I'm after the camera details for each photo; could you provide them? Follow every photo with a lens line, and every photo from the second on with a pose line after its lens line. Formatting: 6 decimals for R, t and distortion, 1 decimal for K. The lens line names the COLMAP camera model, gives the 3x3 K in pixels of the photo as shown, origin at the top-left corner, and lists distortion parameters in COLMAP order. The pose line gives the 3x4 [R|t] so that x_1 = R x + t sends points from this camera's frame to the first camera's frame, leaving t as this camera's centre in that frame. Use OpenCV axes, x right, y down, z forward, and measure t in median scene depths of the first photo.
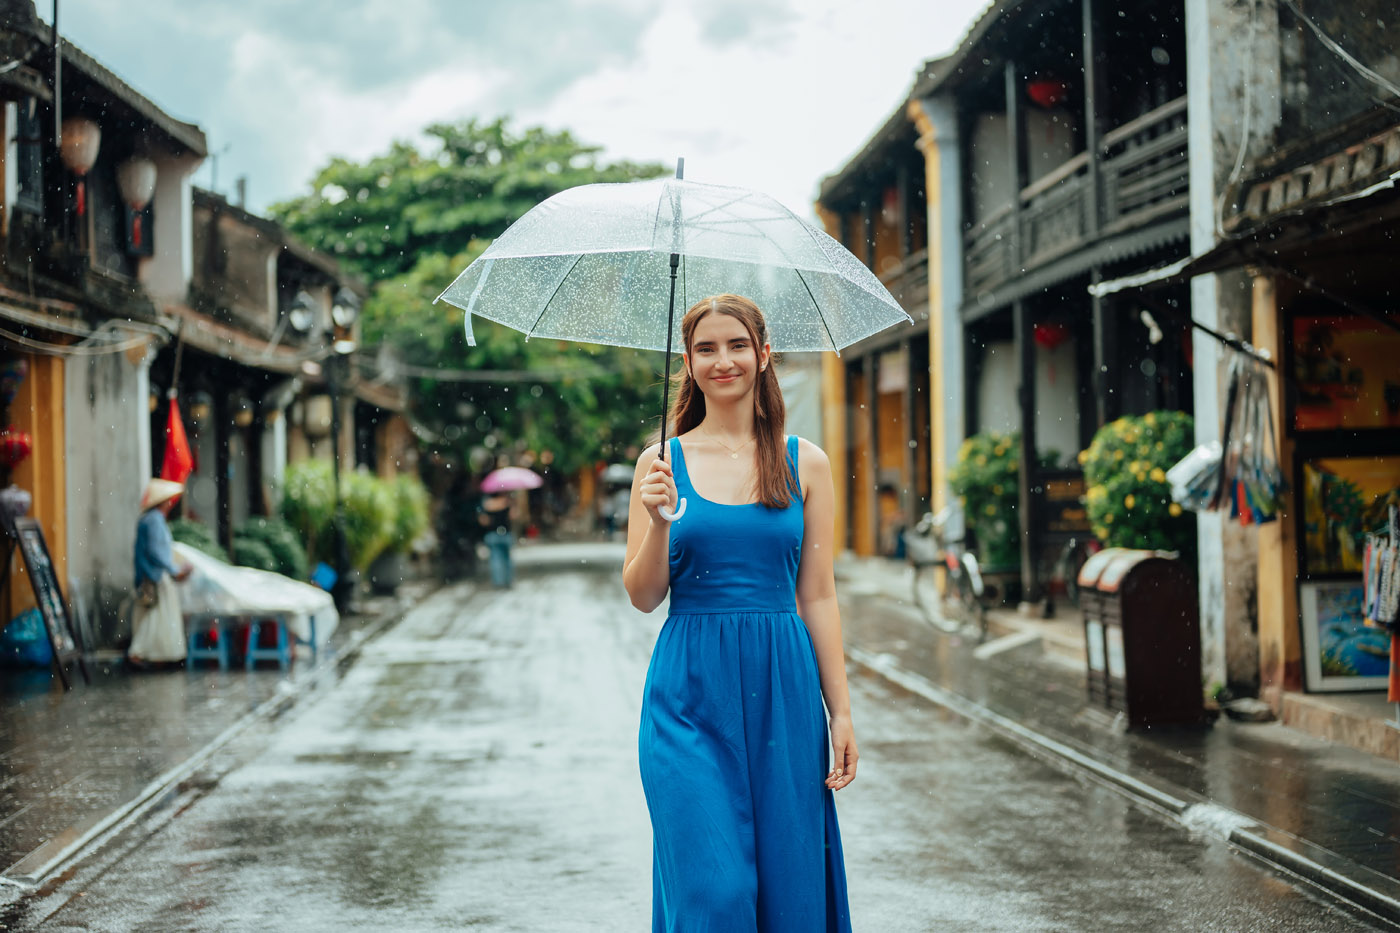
lens RADIAL K [[2052.8, 0, 700.0], [0, 2052.8, 466.5], [0, 0, 1]] dist [0.002824, -0.076777]
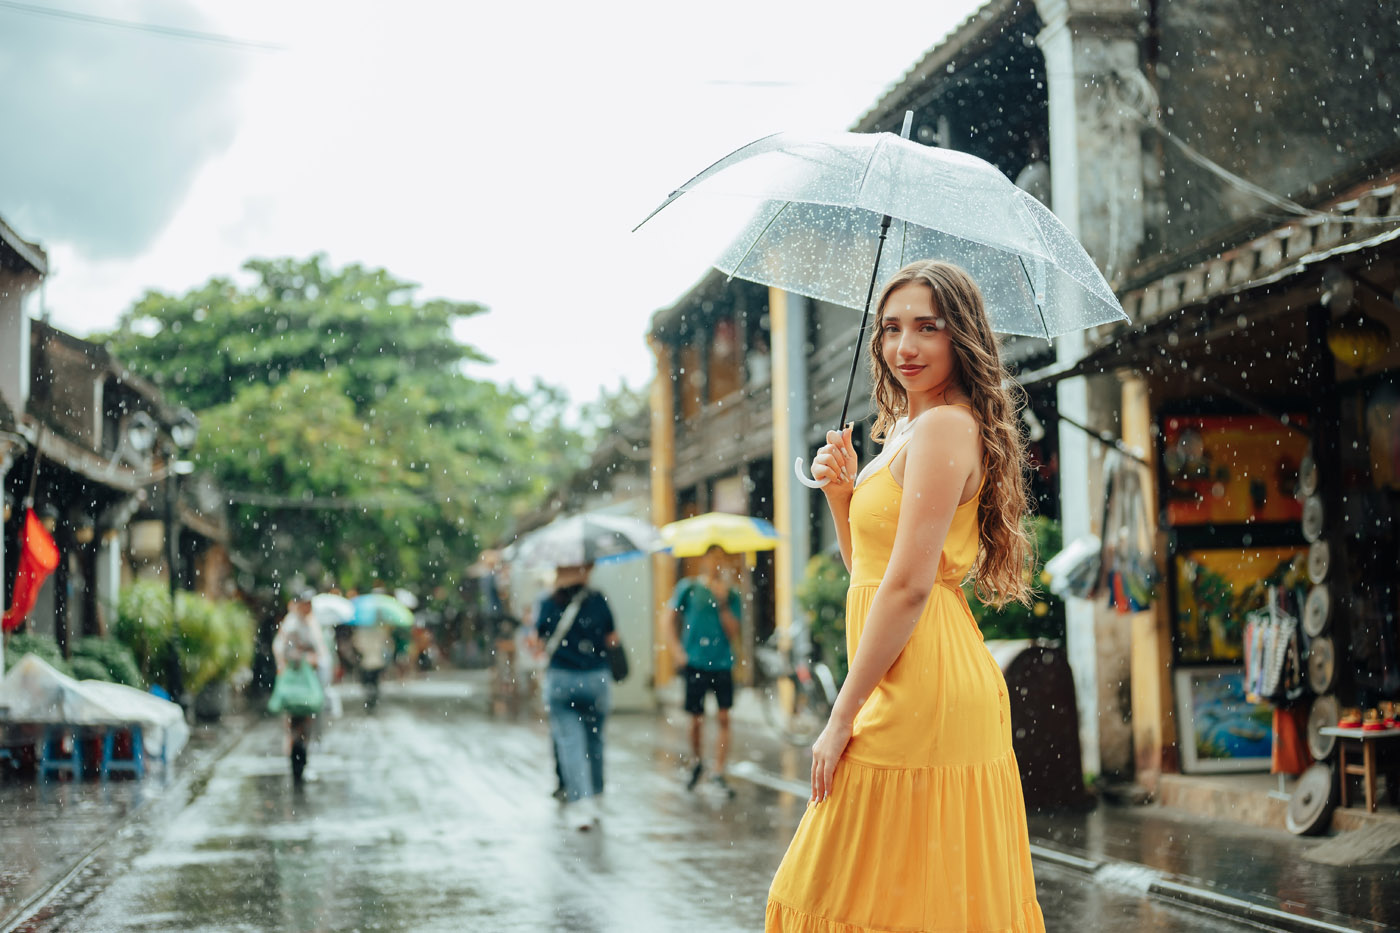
lens RADIAL K [[2060.1, 0, 664.8], [0, 2060.1, 466.0], [0, 0, 1]] dist [0.001069, -0.068319]
pose [[0.995564, 0.010715, 0.093476, -0.052460], [-0.003434, 0.996970, -0.077710, 0.027915], [-0.094025, 0.077044, 0.992584, -0.023164]]
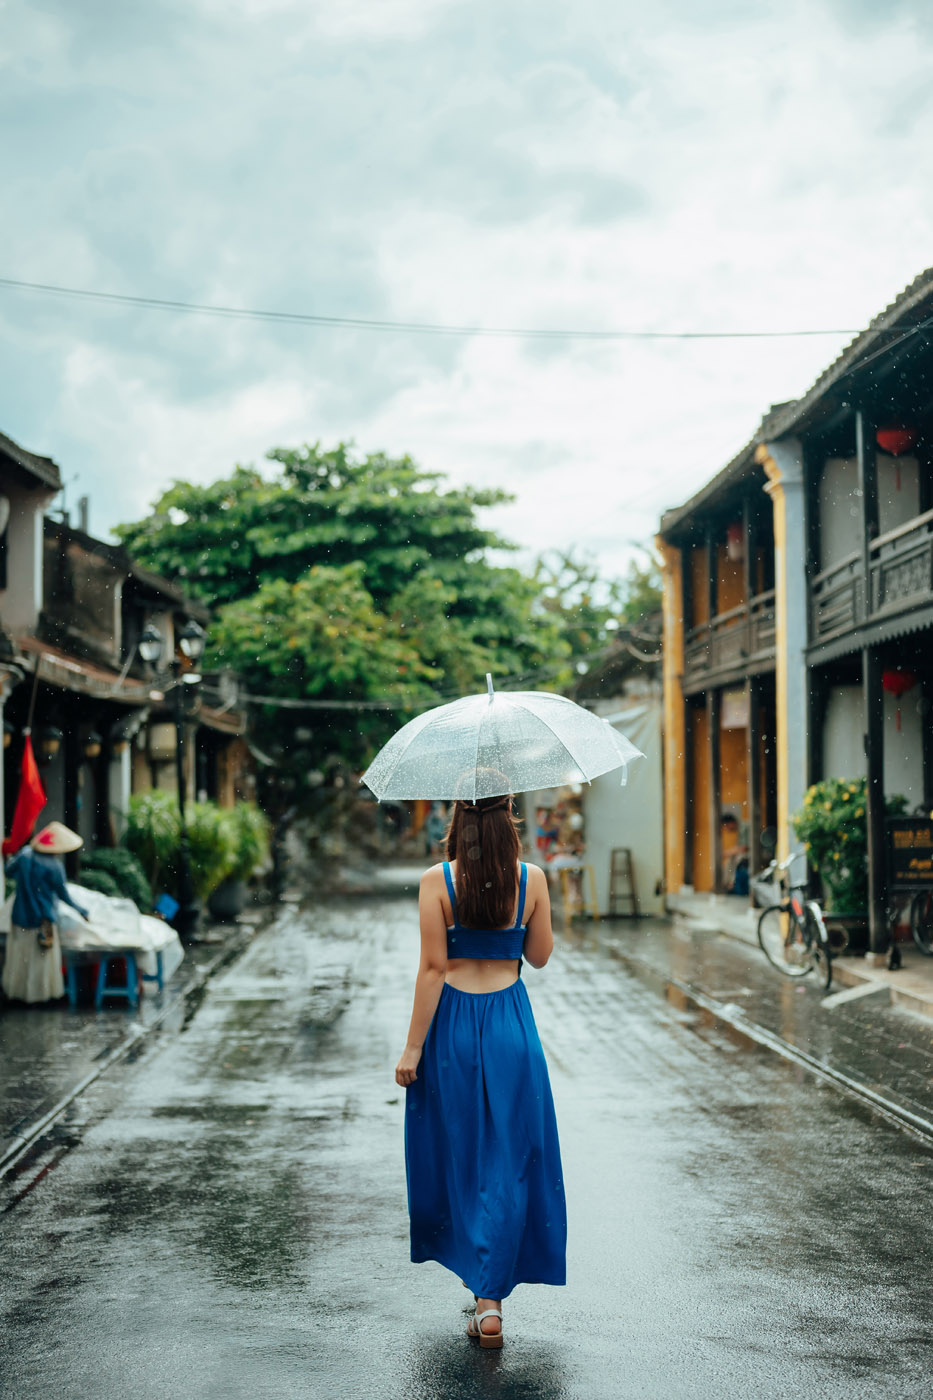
lens RADIAL K [[2060.1, 0, 466.5], [0, 2060.1, 700.0], [0, 0, 1]] dist [0.001069, -0.068319]
pose [[0.999508, 0.011766, -0.029085, -0.012701], [-0.012774, 0.999316, -0.034708, -0.021965], [0.028657, 0.035062, 0.998974, -0.013008]]
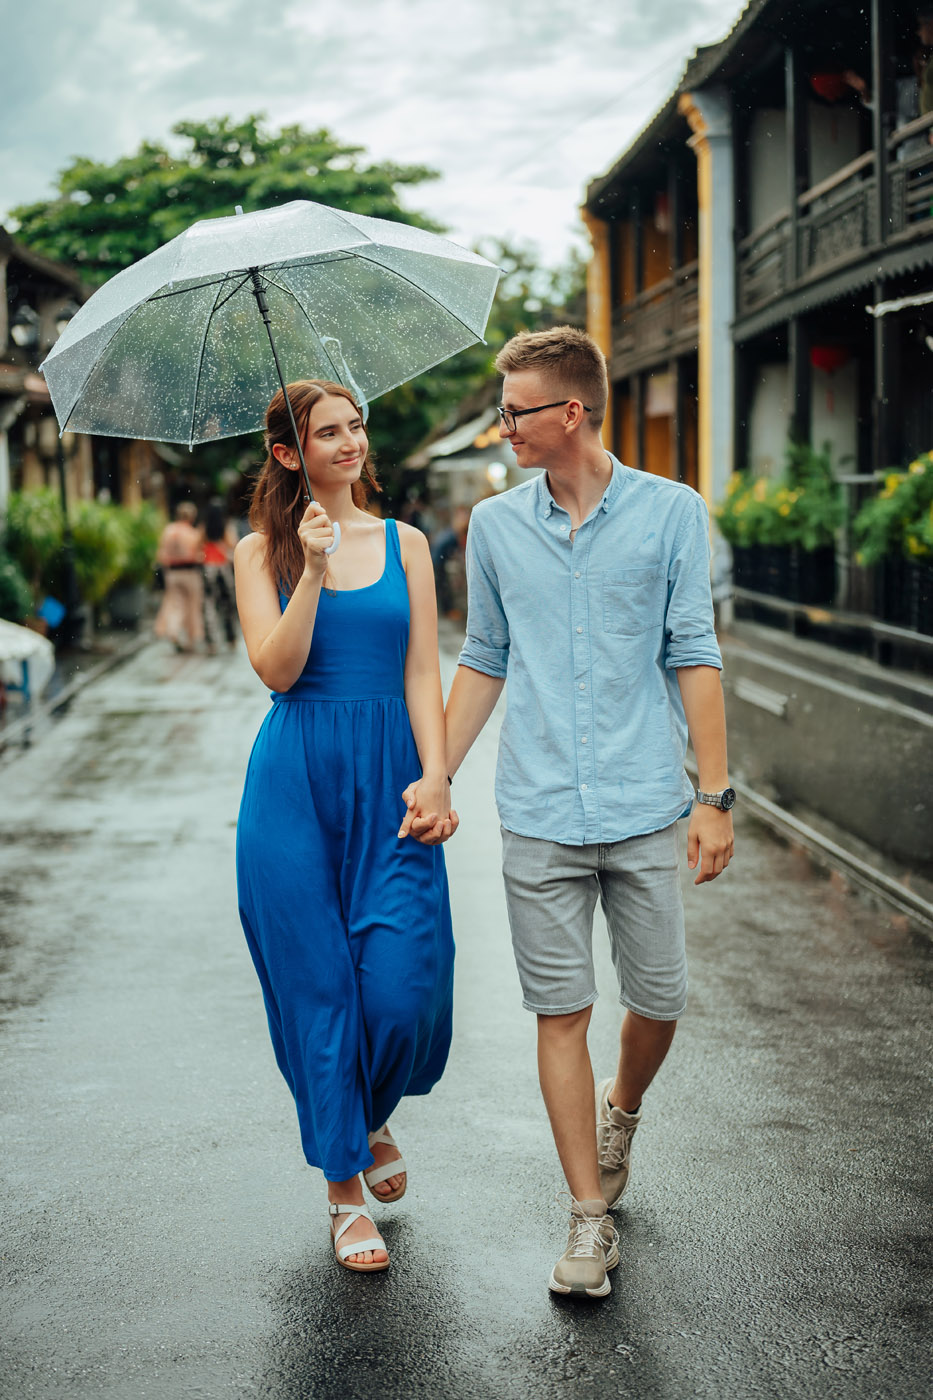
lens RADIAL K [[2052.8, 0, 466.5], [0, 2052.8, 700.0], [0, 0, 1]] dist [0.002824, -0.076777]
pose [[0.999938, 0.006012, -0.009409, 0.024429], [-0.004977, 0.994310, 0.106410, -0.010989], [0.009995, -0.106357, 0.994278, 0.097125]]
